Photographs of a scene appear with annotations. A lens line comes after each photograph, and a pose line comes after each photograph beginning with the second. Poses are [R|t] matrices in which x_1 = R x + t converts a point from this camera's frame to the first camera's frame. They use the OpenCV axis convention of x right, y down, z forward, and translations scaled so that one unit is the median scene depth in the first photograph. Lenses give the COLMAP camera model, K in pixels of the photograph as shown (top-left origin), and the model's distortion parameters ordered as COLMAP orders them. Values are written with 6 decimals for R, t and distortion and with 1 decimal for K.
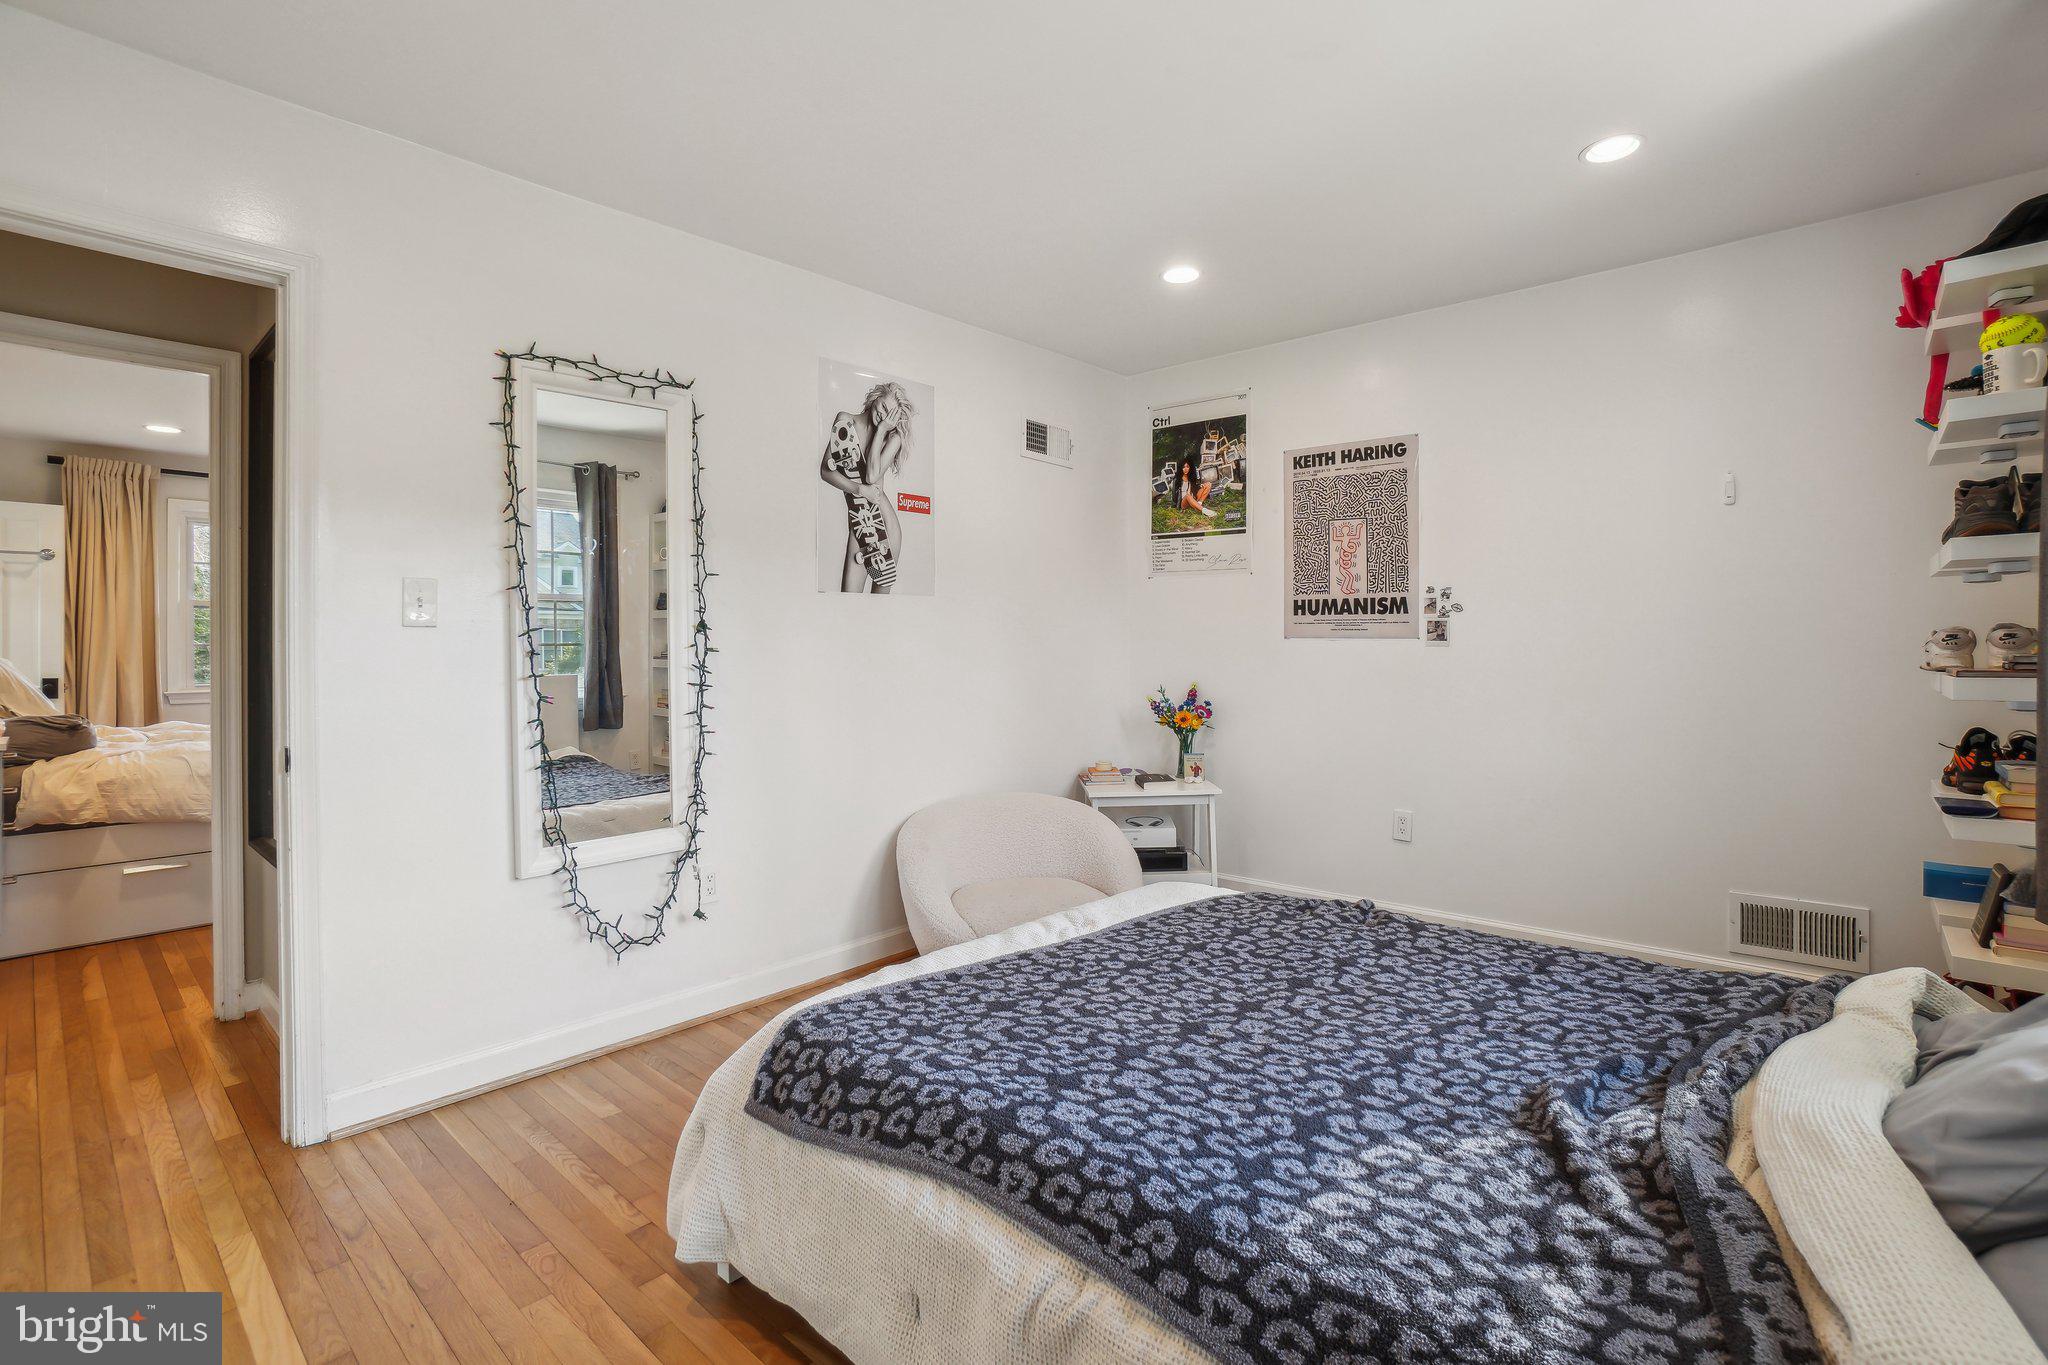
lens RADIAL K [[935.1, 0, 980.3], [0, 935.1, 635.7], [0, 0, 1]] dist [-0.035035, 0.001965]
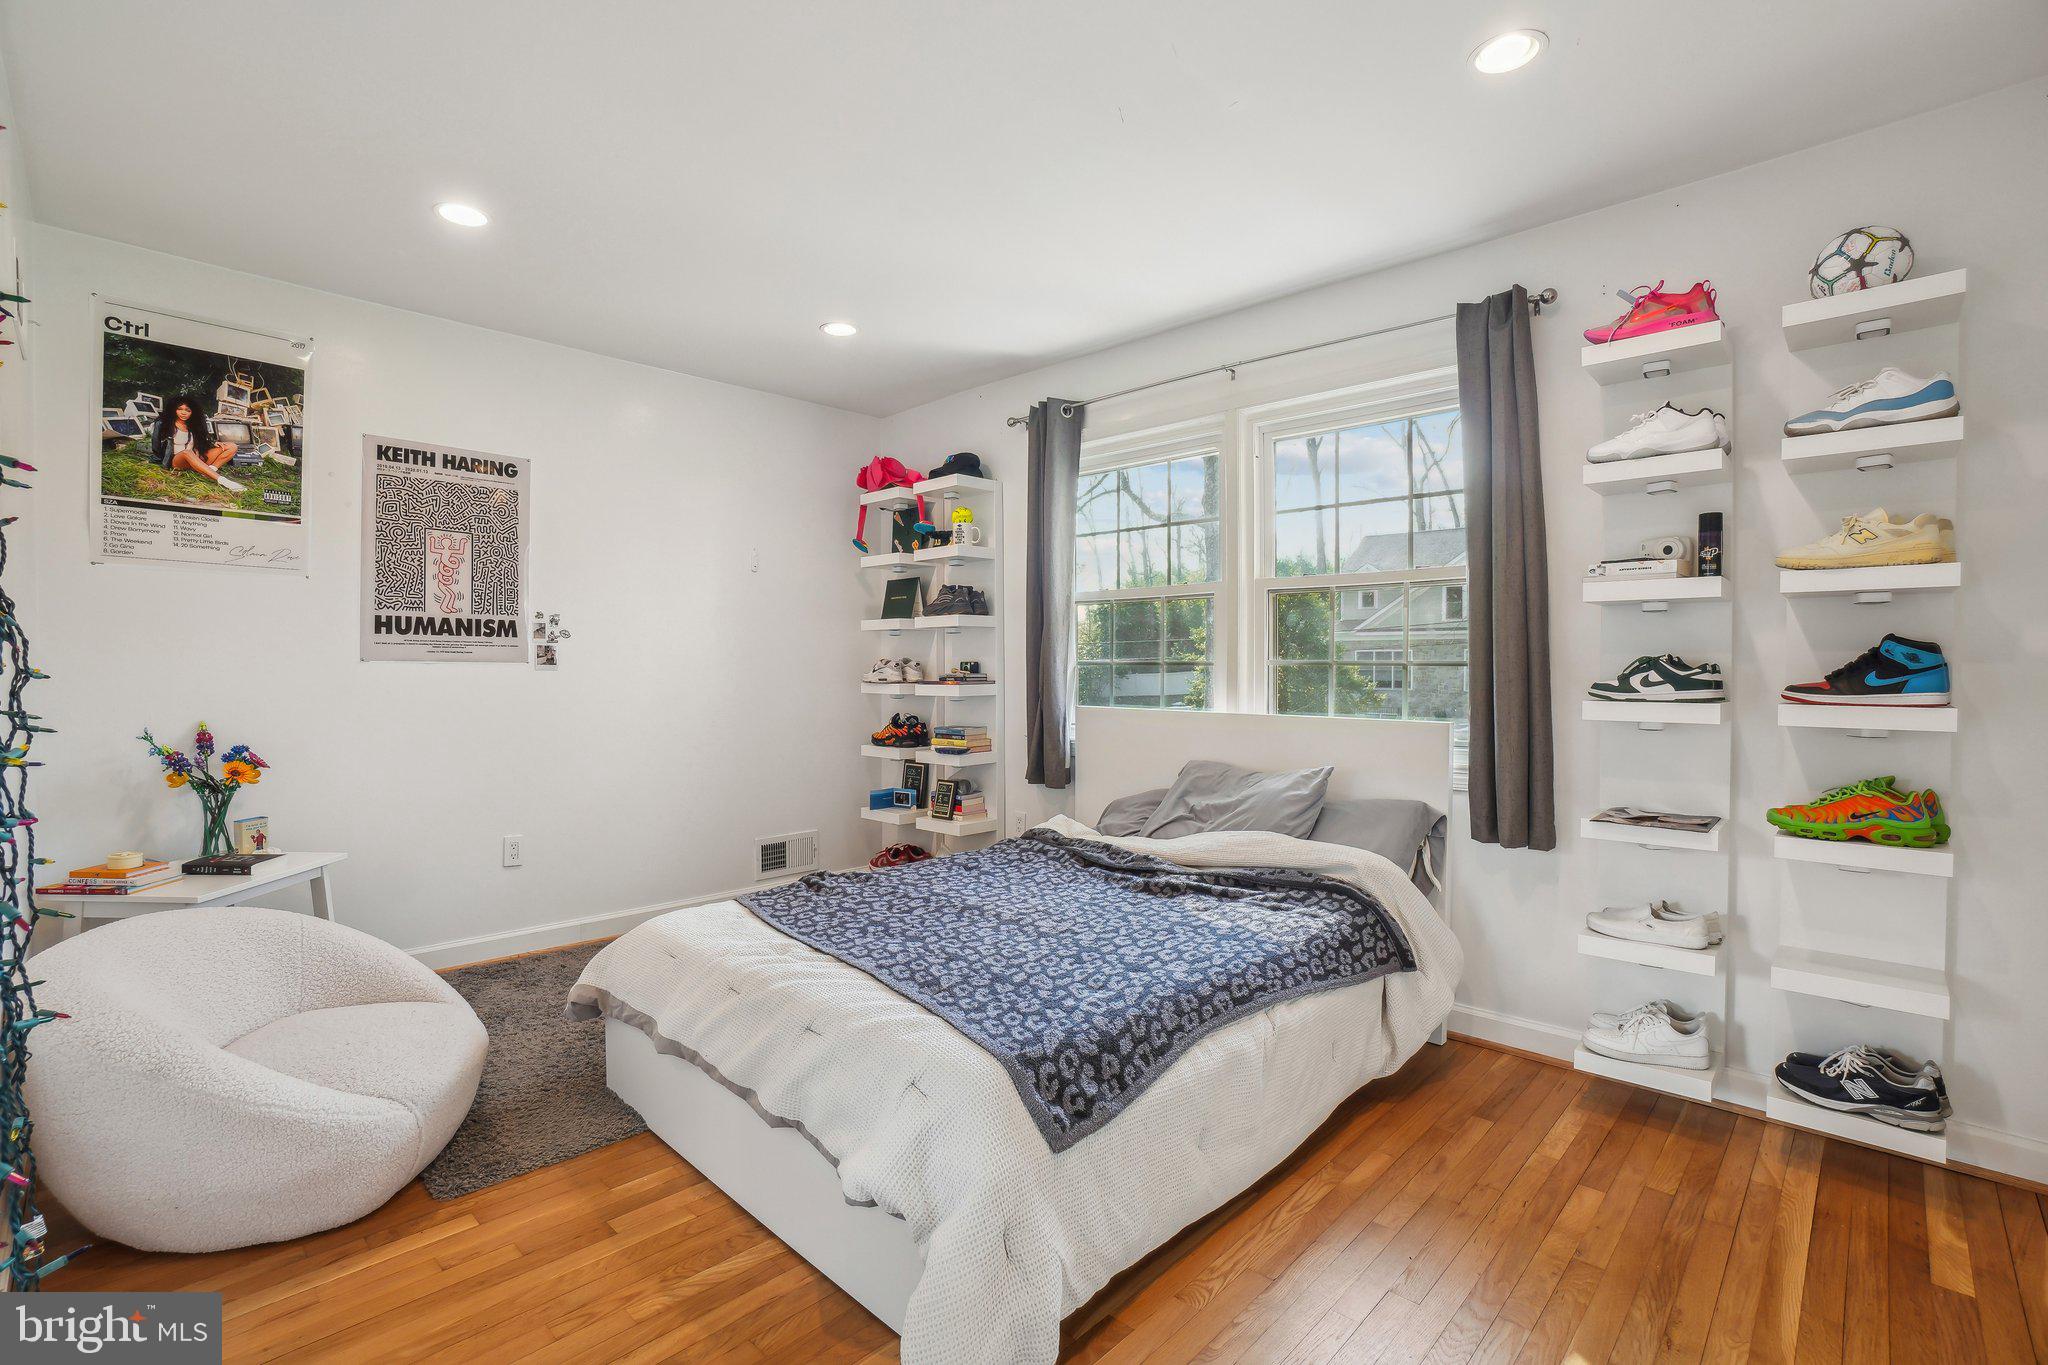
lens RADIAL K [[935.1, 0, 1017.4], [0, 935.1, 675.4], [0, 0, 1]] dist [-0.035035, 0.001965]
pose [[0.016165, -0.004713, 0.999858, -0.499903], [-0.008354, 0.999953, 0.004848, 0.007194], [-0.999834, -0.008431, 0.016125, 0.426247]]
